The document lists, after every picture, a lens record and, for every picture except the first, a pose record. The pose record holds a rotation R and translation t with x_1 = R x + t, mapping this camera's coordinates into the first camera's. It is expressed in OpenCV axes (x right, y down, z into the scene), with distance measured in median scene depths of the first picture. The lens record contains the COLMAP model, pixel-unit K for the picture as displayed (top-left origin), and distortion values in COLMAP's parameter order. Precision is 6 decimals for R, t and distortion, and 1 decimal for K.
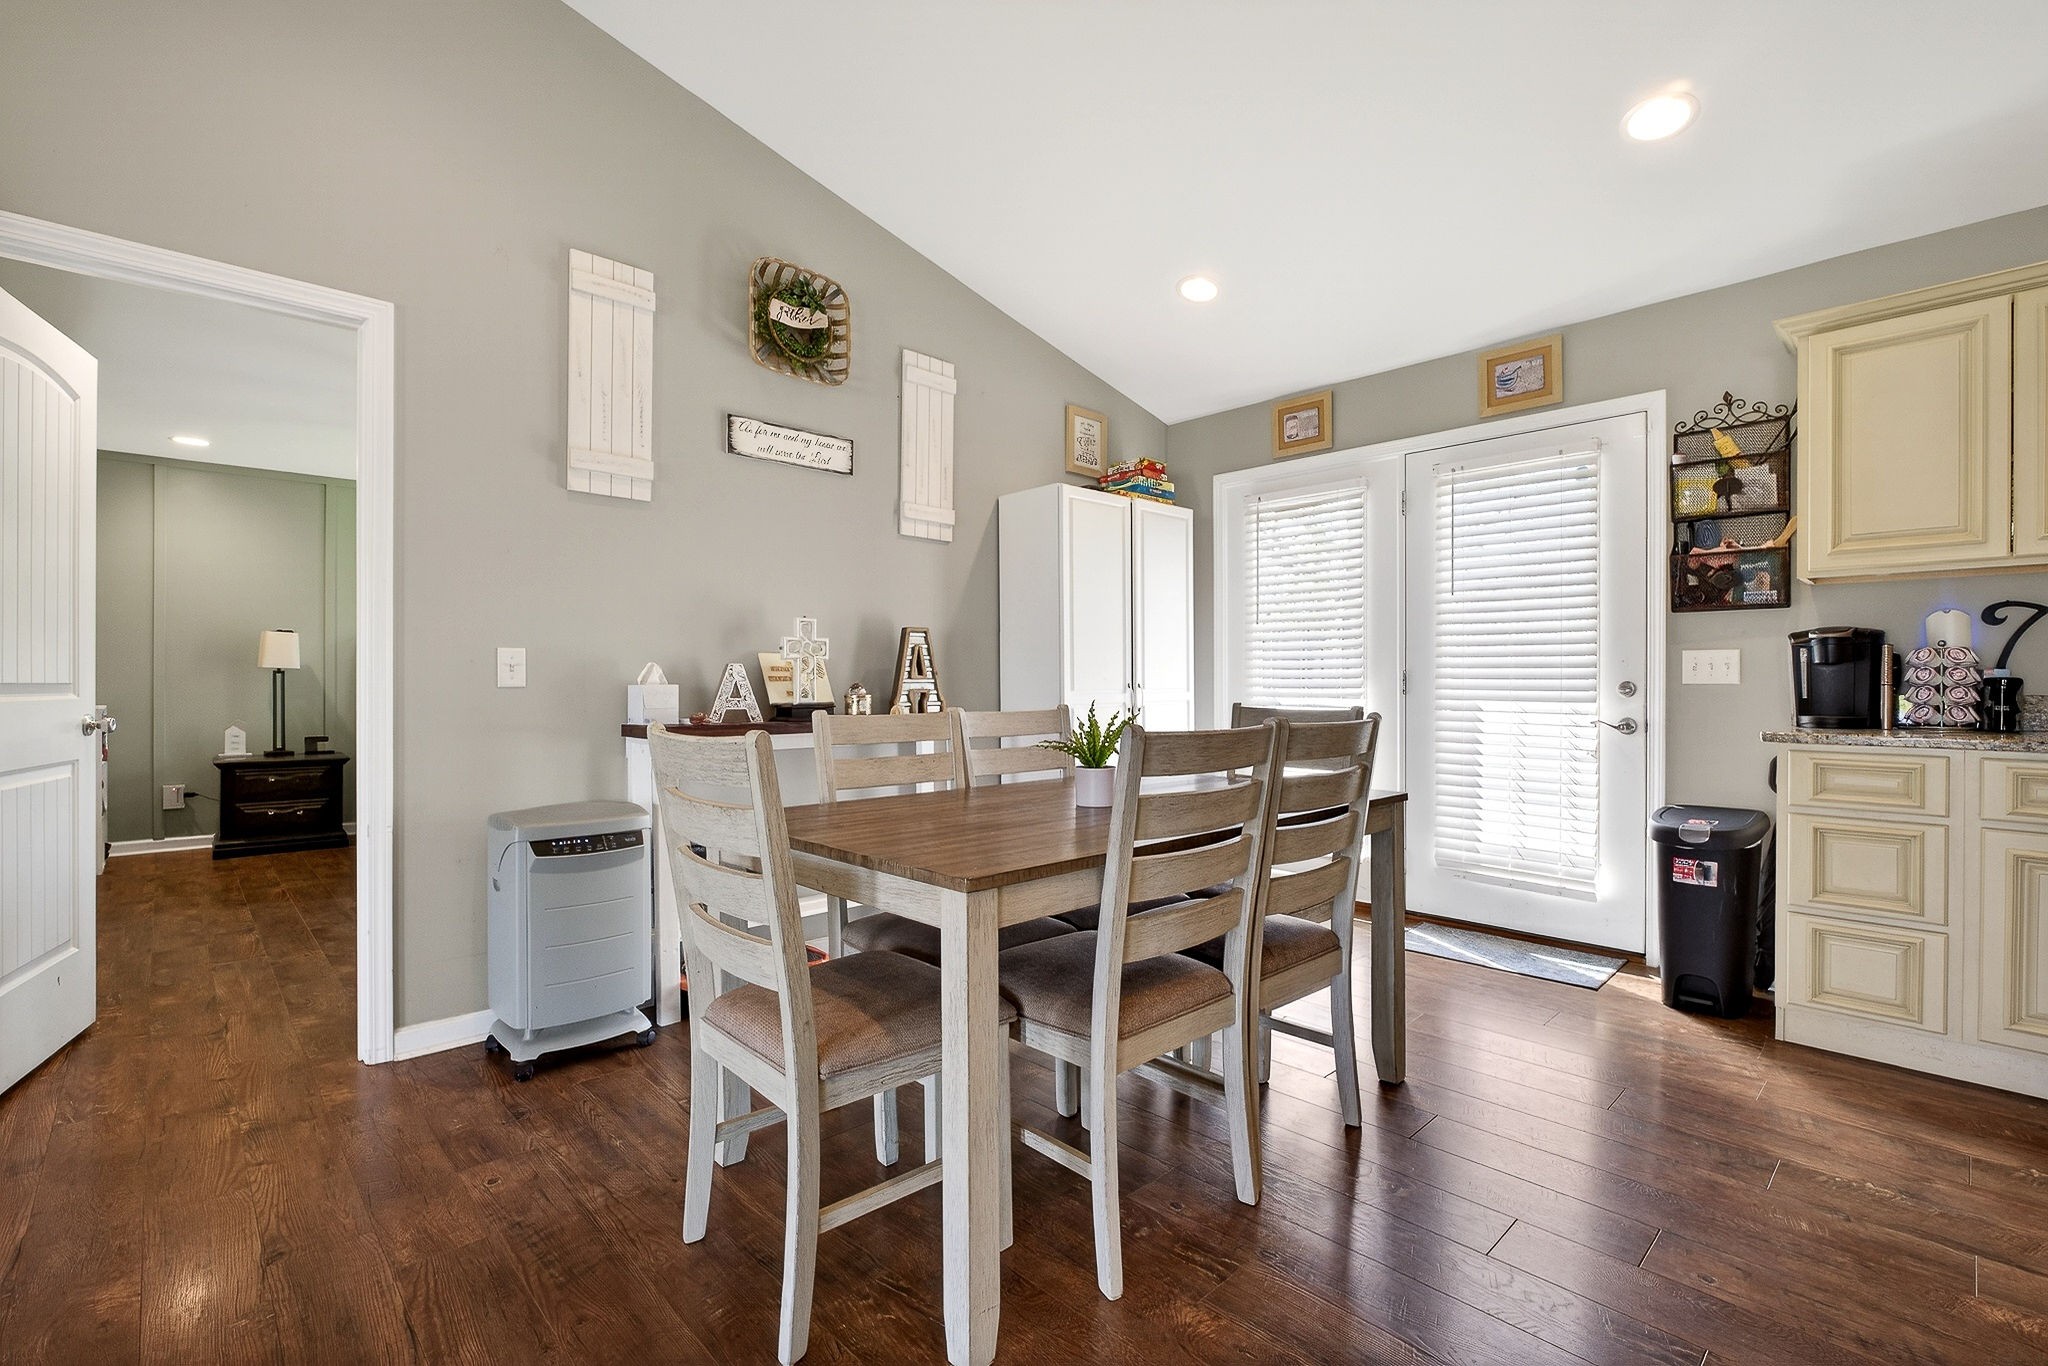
lens RADIAL K [[929.7, 0, 1024.0], [0, 929.7, 683.0], [0, 0, 1]] dist [-0.002814, 0.000098]
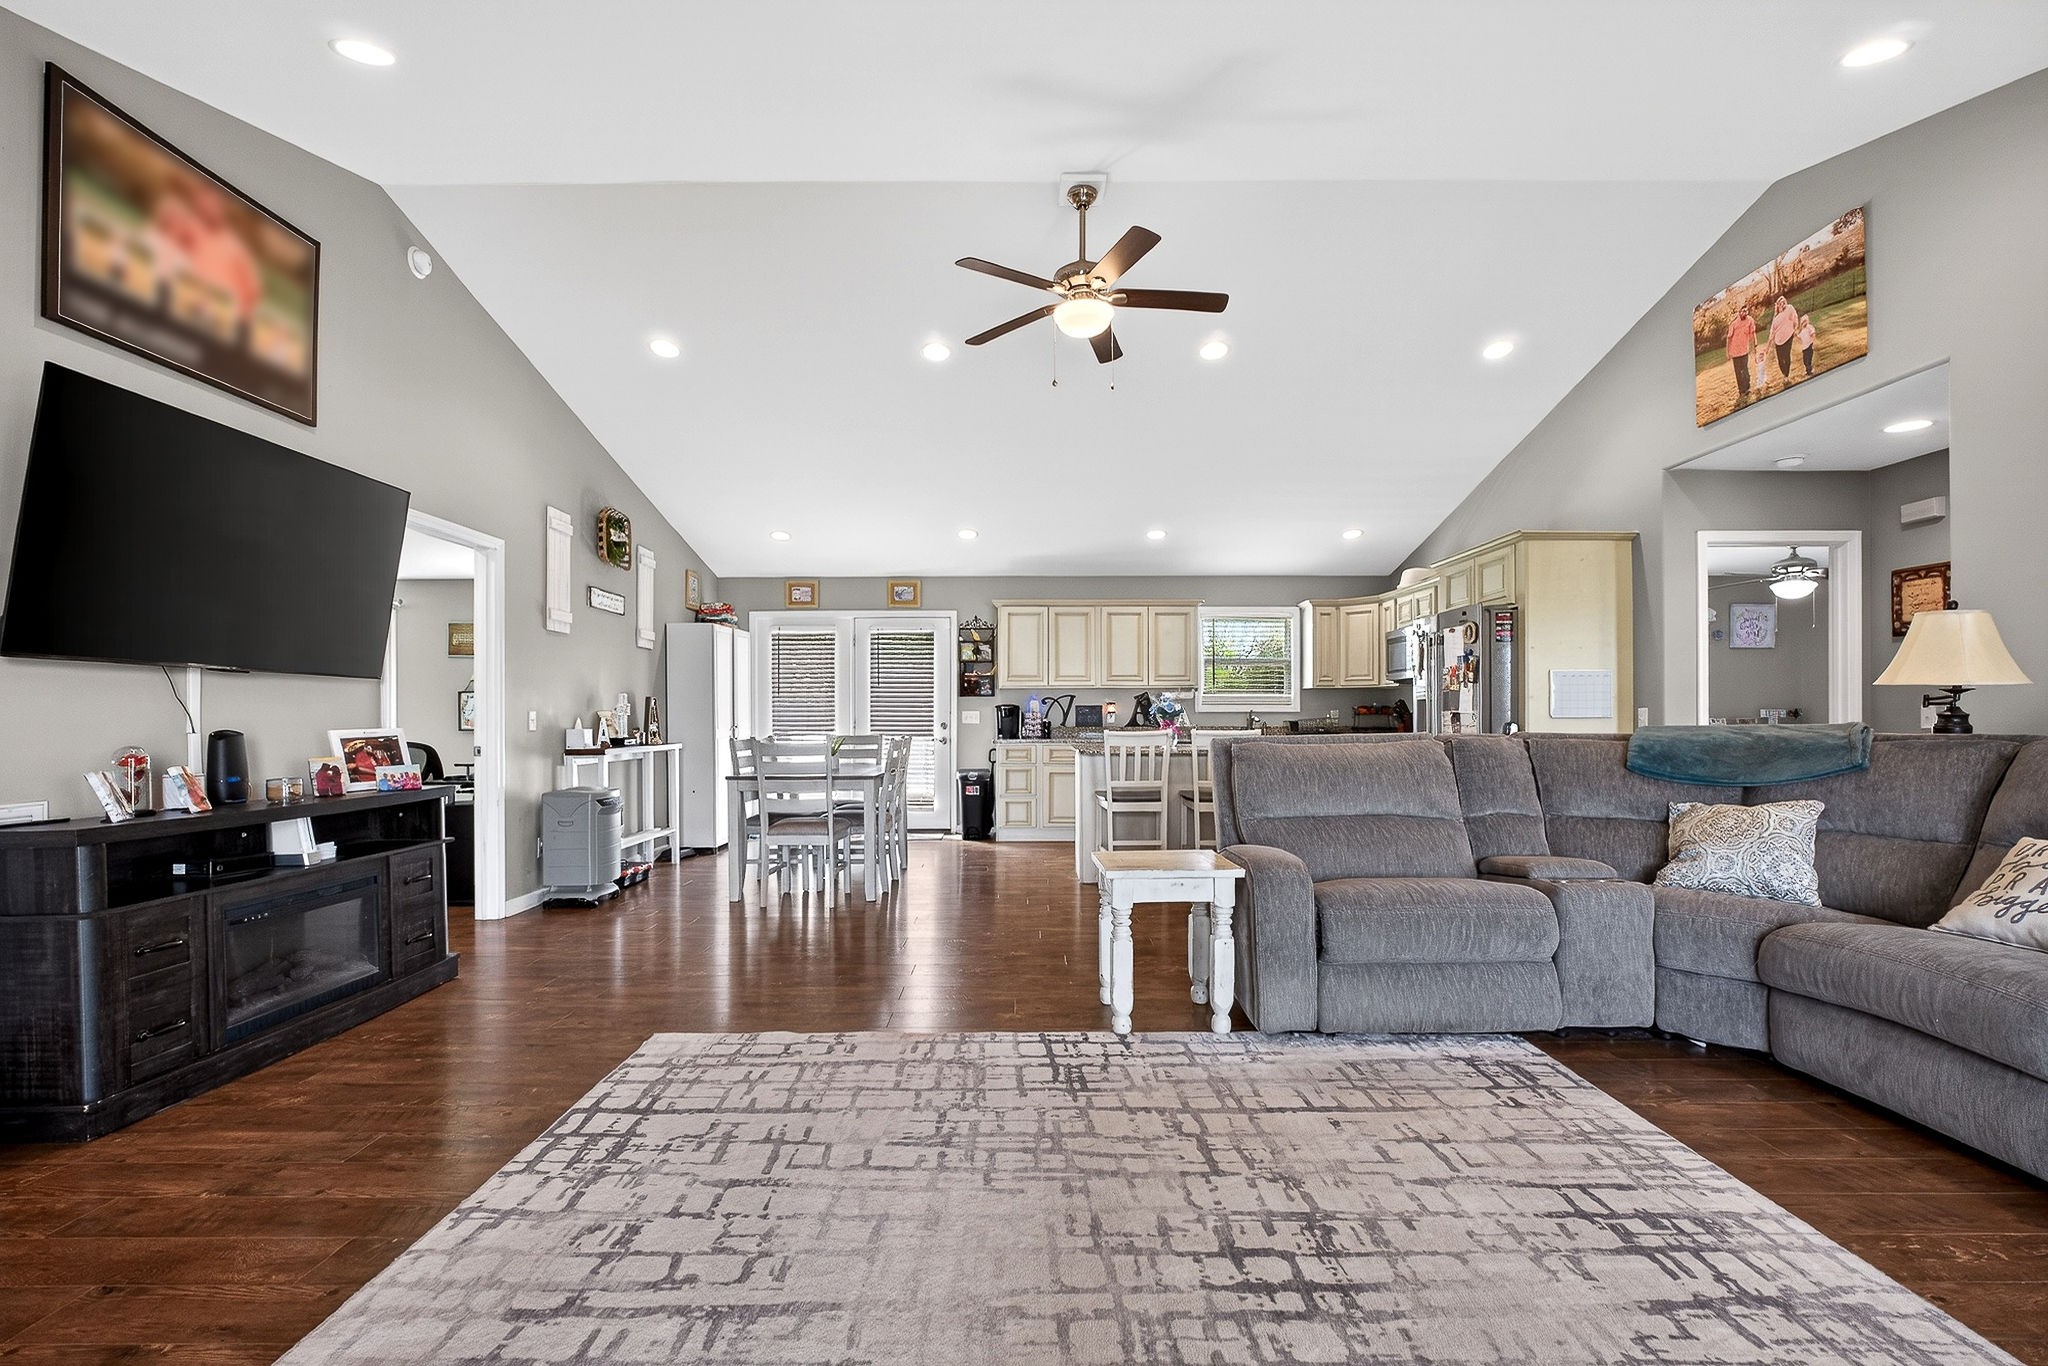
lens RADIAL K [[896.2, 0, 1032.7], [0, 896.2, 725.6], [0, 0, 1]] dist [-0.012327, 0.003747]
pose [[0.692806, -0.009740, 0.721058, -0.997892], [0.005251, 0.999950, 0.008462, -0.014014], [-0.721105, -0.002077, 0.692823, -0.916014]]
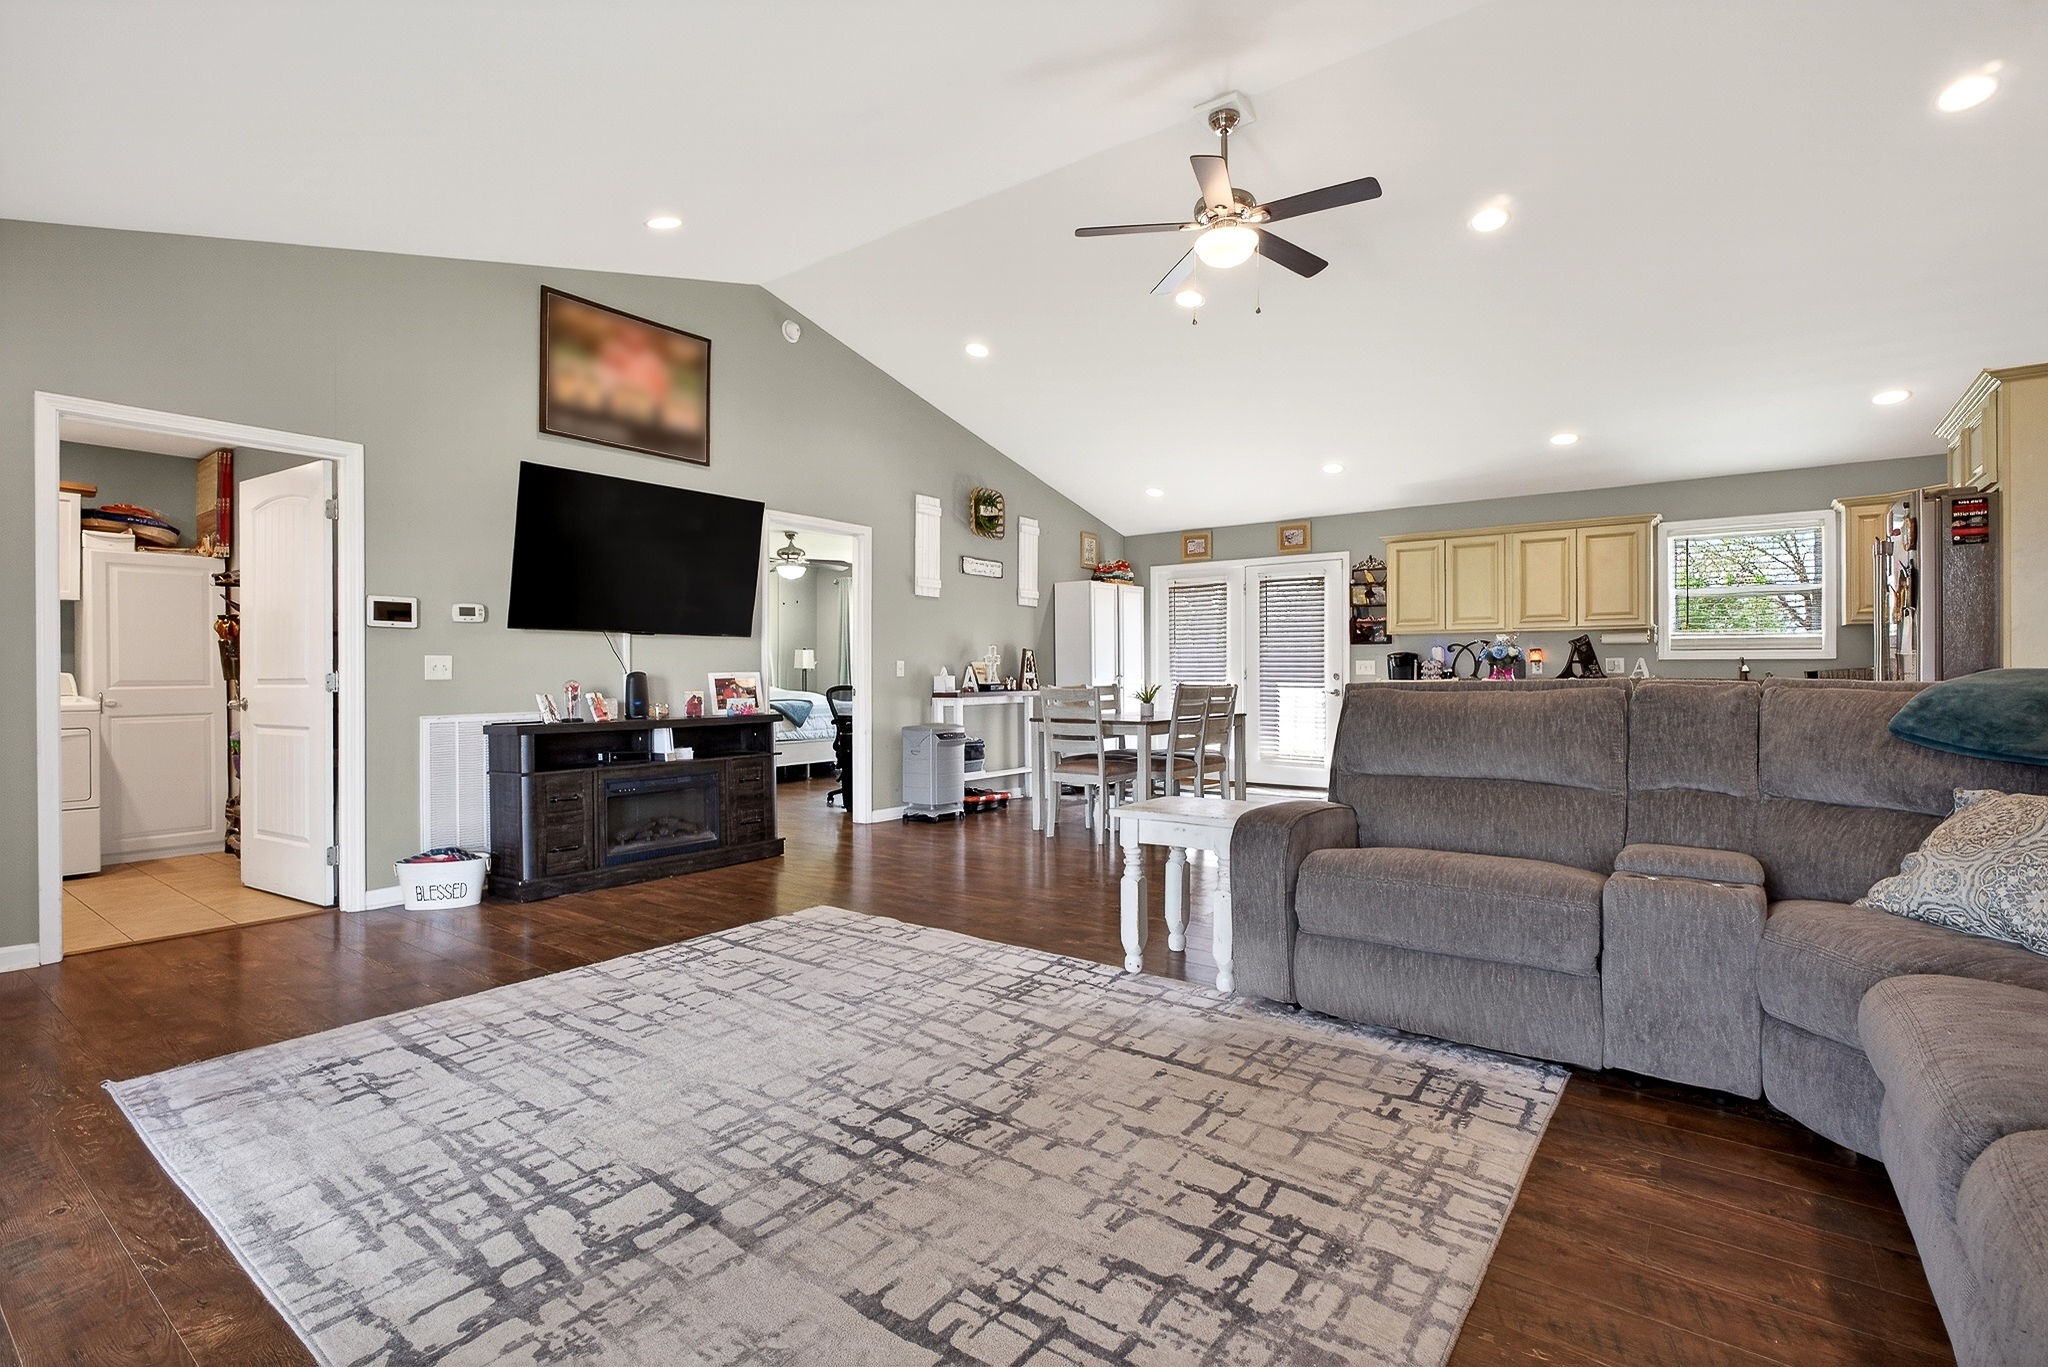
lens RADIAL K [[954.1, 0, 1024.0], [0, 954.1, 683.5], [0, 0, 1]] dist [-0.008110, 0.000577]
pose [[0.986831, -0.004102, 0.161701, -0.540371], [0.002904, 0.999967, 0.007645, 0.003237], [-0.161727, -0.007075, 0.986810, -1.306325]]
